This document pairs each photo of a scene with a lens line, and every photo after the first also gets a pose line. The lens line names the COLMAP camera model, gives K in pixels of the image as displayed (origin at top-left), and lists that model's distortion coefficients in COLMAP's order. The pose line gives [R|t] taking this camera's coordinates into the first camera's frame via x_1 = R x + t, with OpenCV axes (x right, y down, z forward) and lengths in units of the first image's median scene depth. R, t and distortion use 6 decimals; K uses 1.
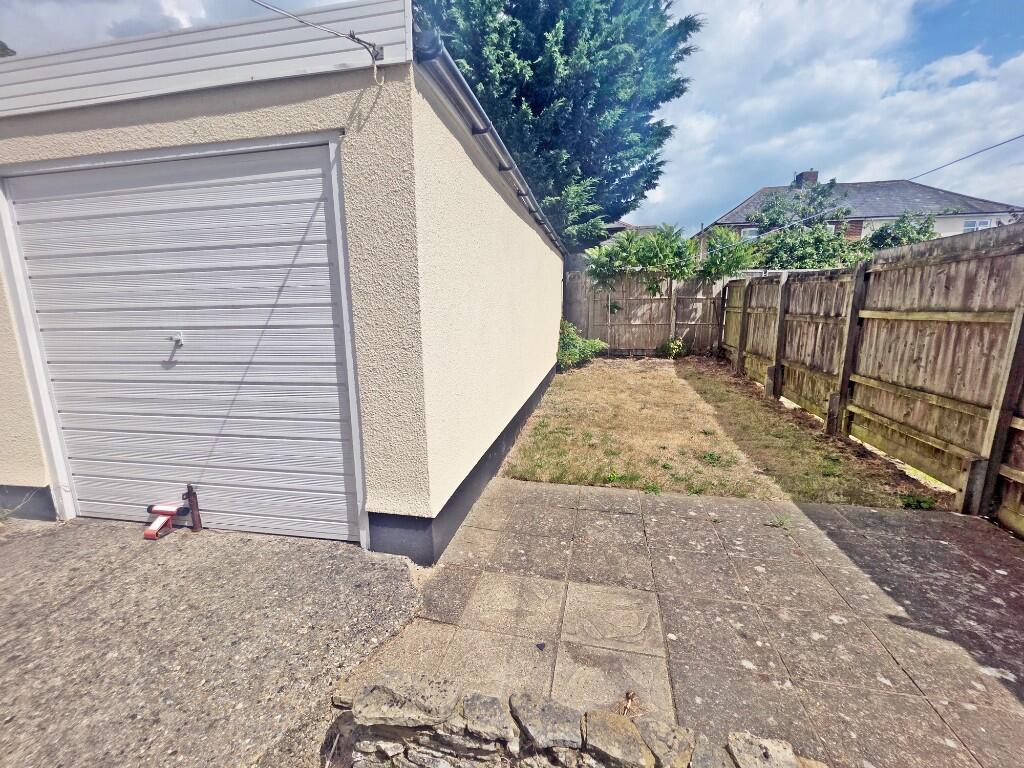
lens RADIAL K [[447.1, 0, 509.5], [0, 447.1, 390.3], [0, 0, 1]] dist [0.001035, 0.000125]
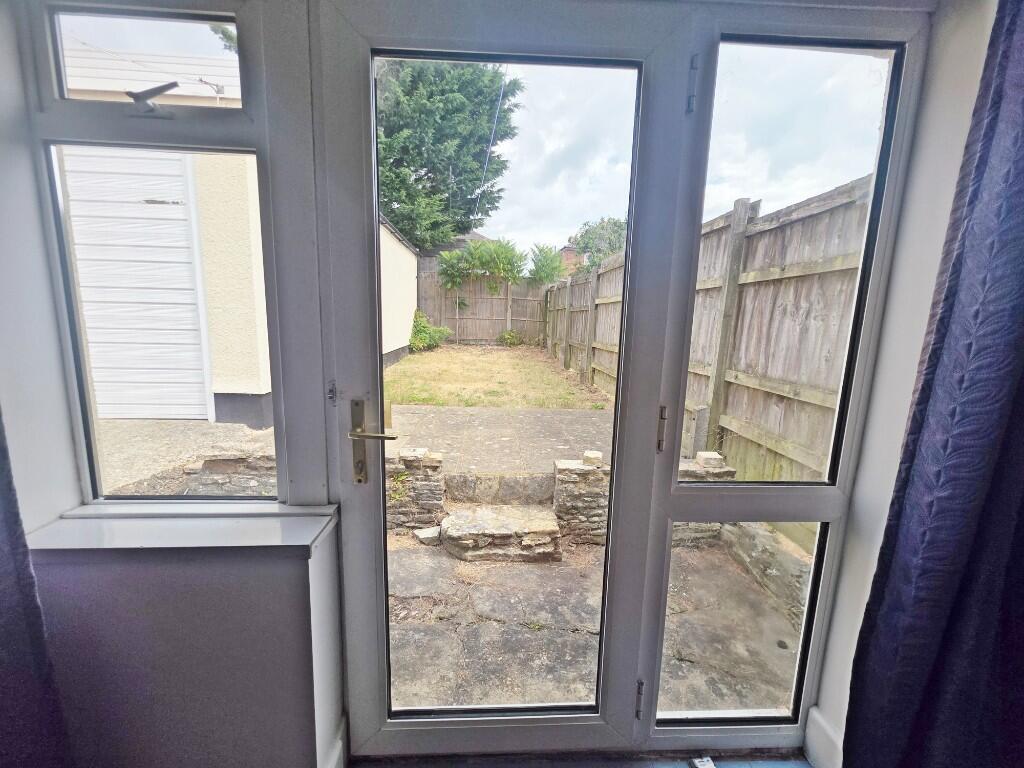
lens RADIAL K [[429.4, 0, 511.1], [0, 429.4, 390.2], [0, 0, 1]] dist [0.000573, -0.000143]
pose [[0.965722, -0.001481, 0.259574, 0.070804], [0.006792, 0.999785, -0.019567, 0.081447], [-0.259489, 0.020660, 0.965525, -0.166657]]
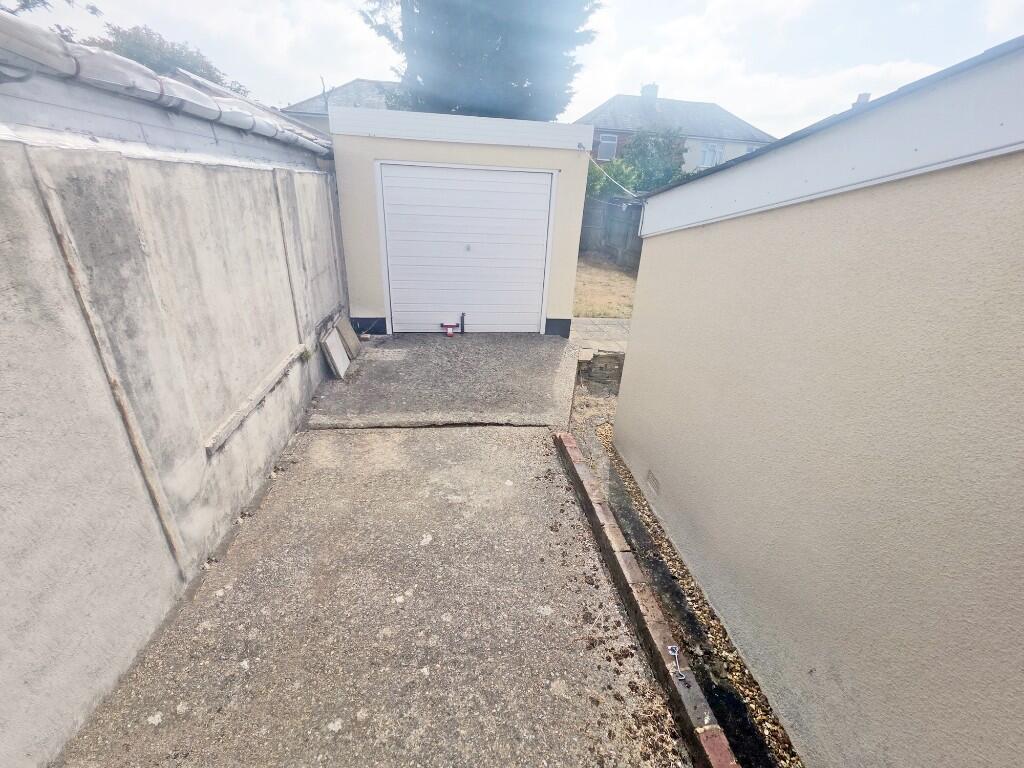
lens RADIAL K [[433.3, 0, 508.1], [0, 433.3, 385.7], [0, 0, 1]] dist [0.015036, 0.000010]
pose [[0.948090, -0.075915, 0.308808, -0.373759], [0.002246, 0.972662, 0.232216, 0.016906], [-0.317994, -0.219468, 0.922342, -0.377285]]
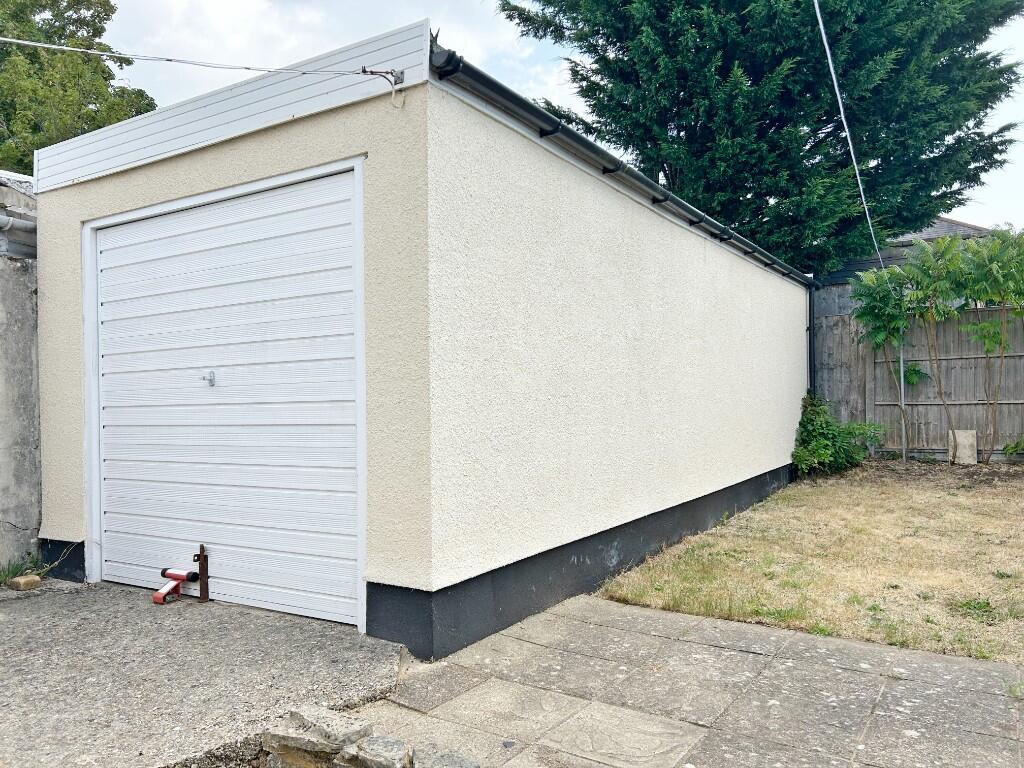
lens RADIAL K [[773.3, 0, 508.0], [0, 773.3, 390.7], [0, 0, 1]] dist [0.022934, -0.007468]
pose [[0.935859, -0.005401, -0.352333, 0.118383], [-0.061148, 0.982224, -0.177475, 0.044942], [0.347029, 0.187636, 0.918893, -0.076956]]
